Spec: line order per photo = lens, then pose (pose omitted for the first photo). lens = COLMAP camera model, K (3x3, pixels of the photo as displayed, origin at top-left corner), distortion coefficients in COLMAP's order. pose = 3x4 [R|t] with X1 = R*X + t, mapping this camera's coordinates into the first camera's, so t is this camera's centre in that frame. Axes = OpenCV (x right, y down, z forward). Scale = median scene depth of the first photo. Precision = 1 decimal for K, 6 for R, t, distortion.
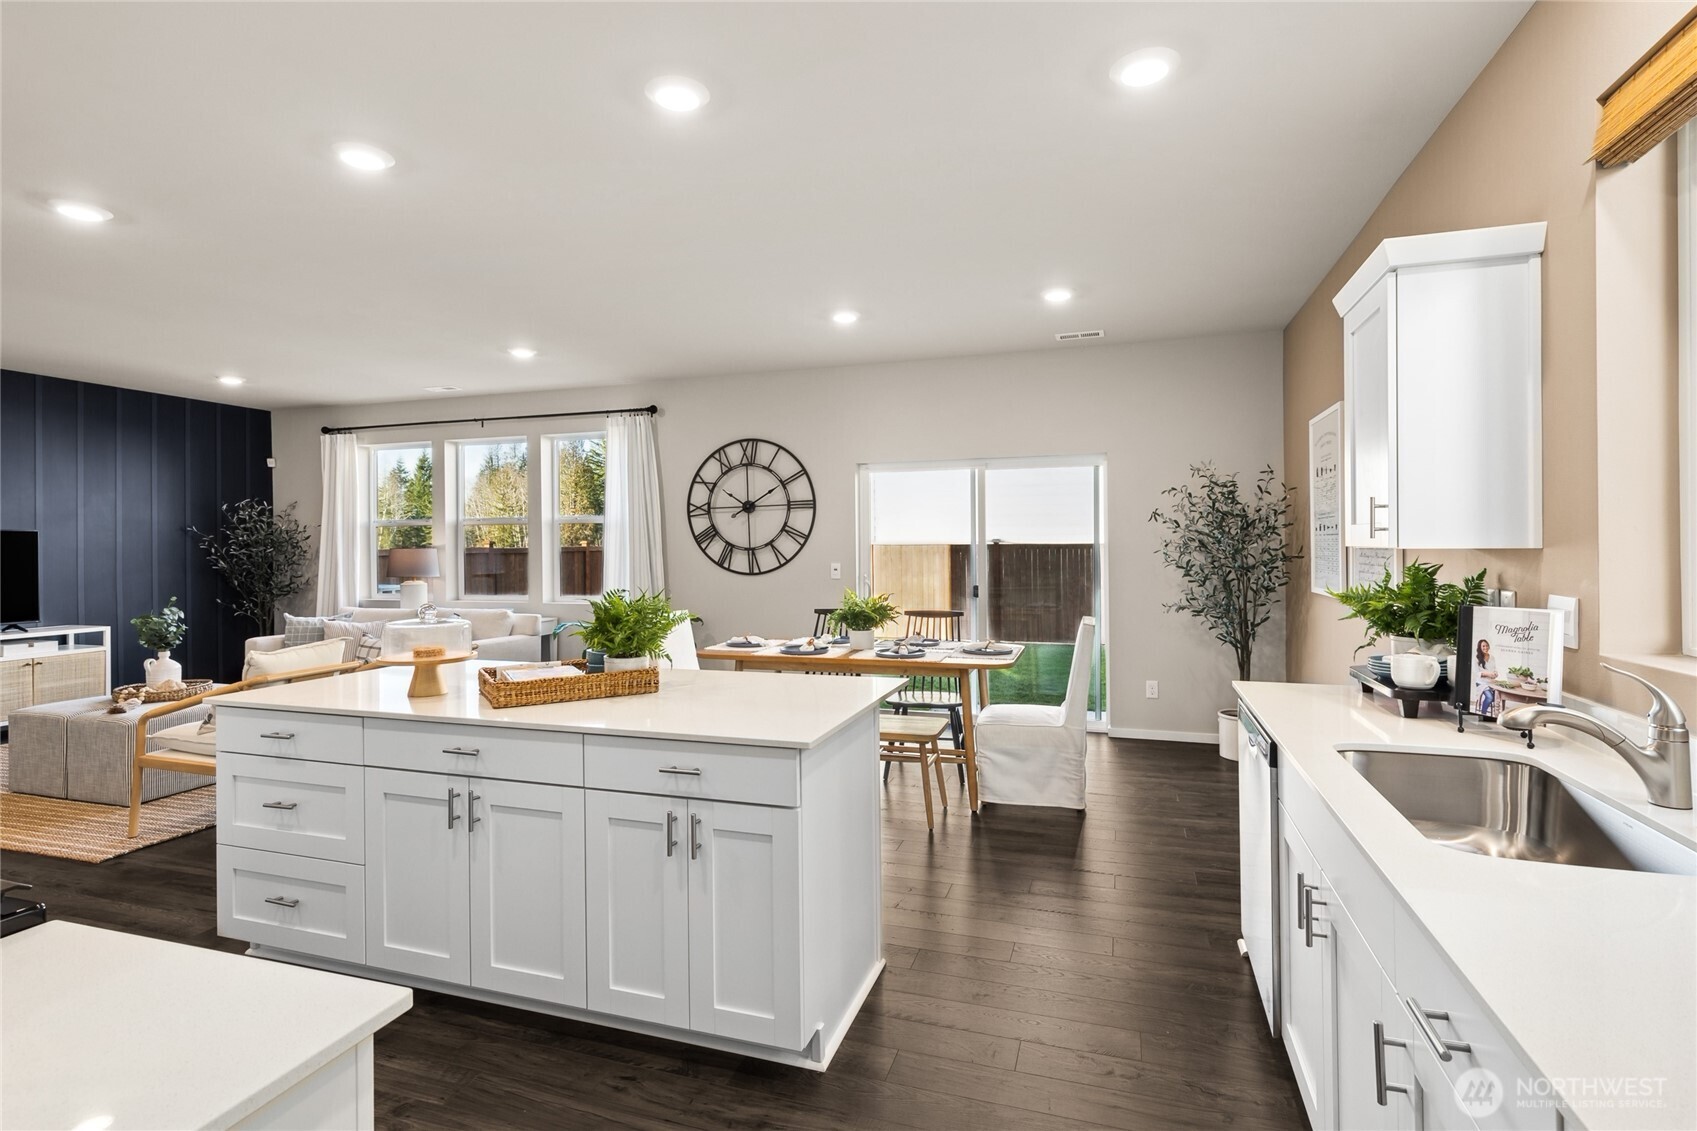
lens RADIAL K [[799.5, 0, 850.3], [0, 799.5, 557.0], [0, 0, 1]] dist [0.002824, 0.000093]
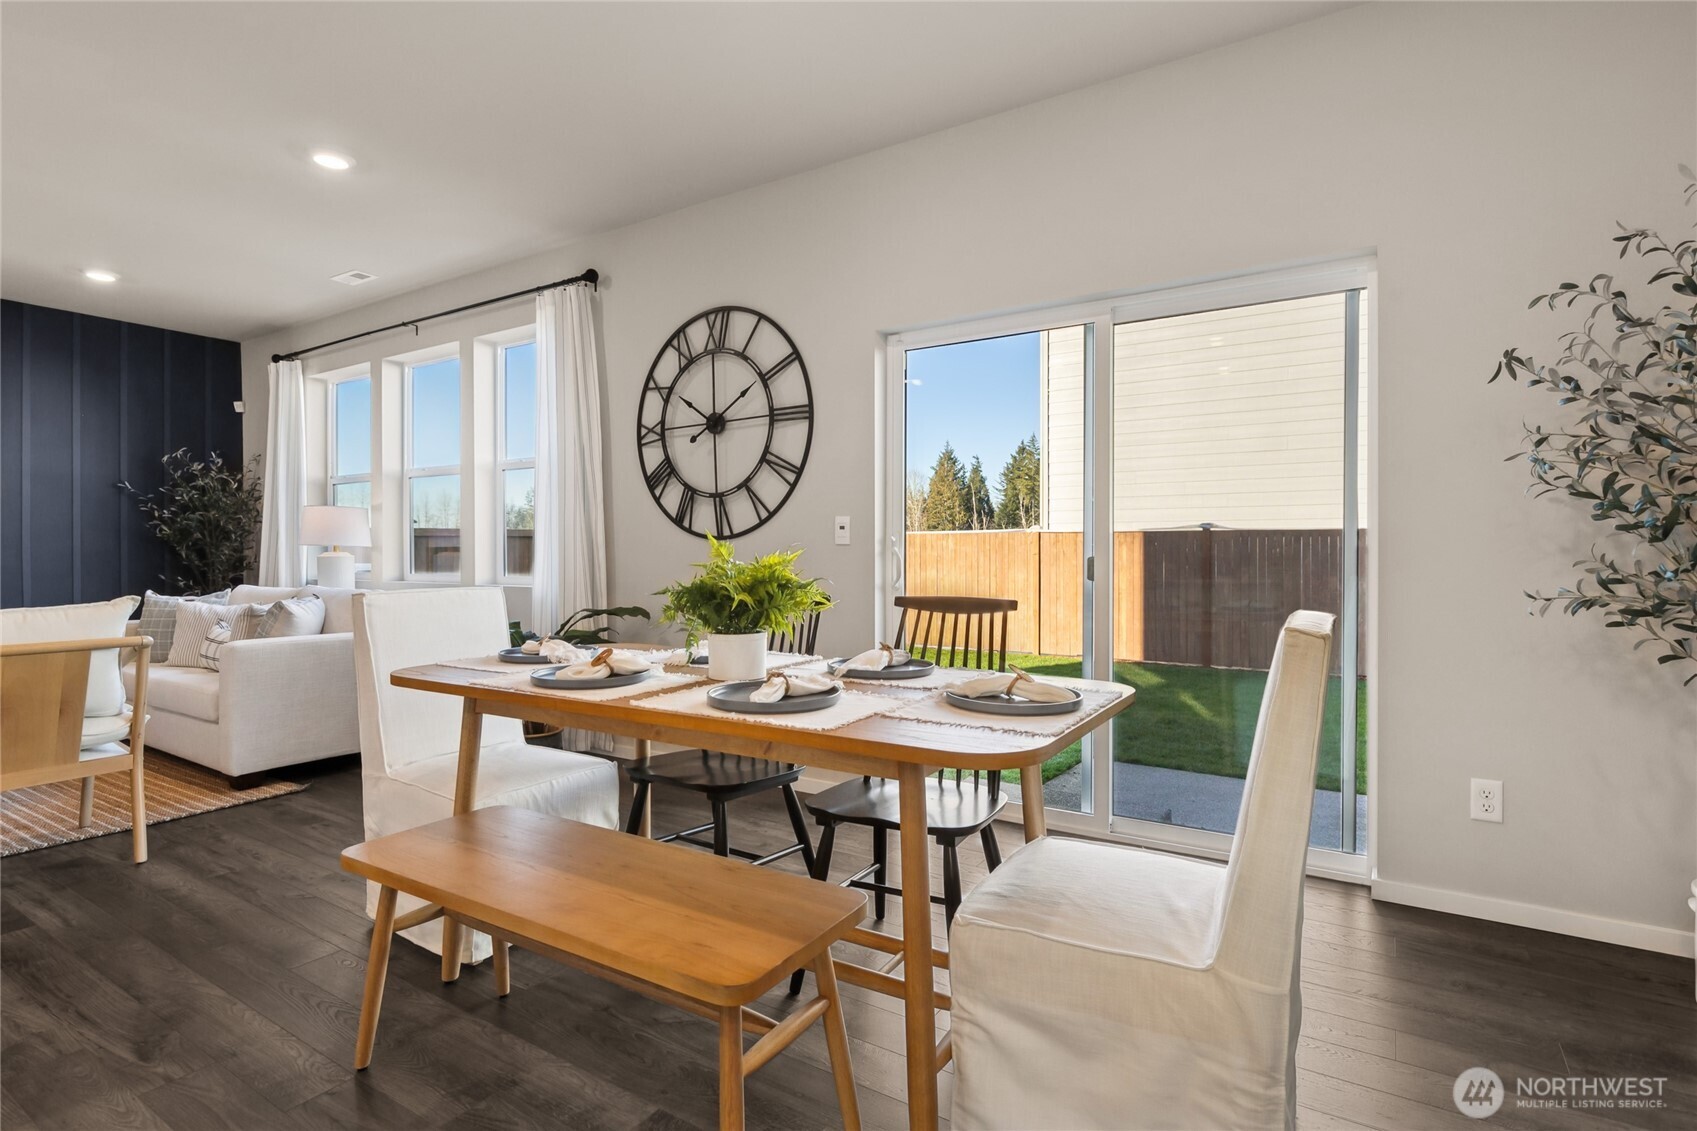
lens RADIAL K [[874.7, 0, 895.9], [0, 874.7, 556.9], [0, 0, 1]] dist [-0.003387, -0.000697]
pose [[0.982394, 0.014944, -0.186223, 0.125048], [-0.015831, 0.999869, -0.003275, 0.035851], [0.186150, 0.006165, 0.982502, 0.392493]]
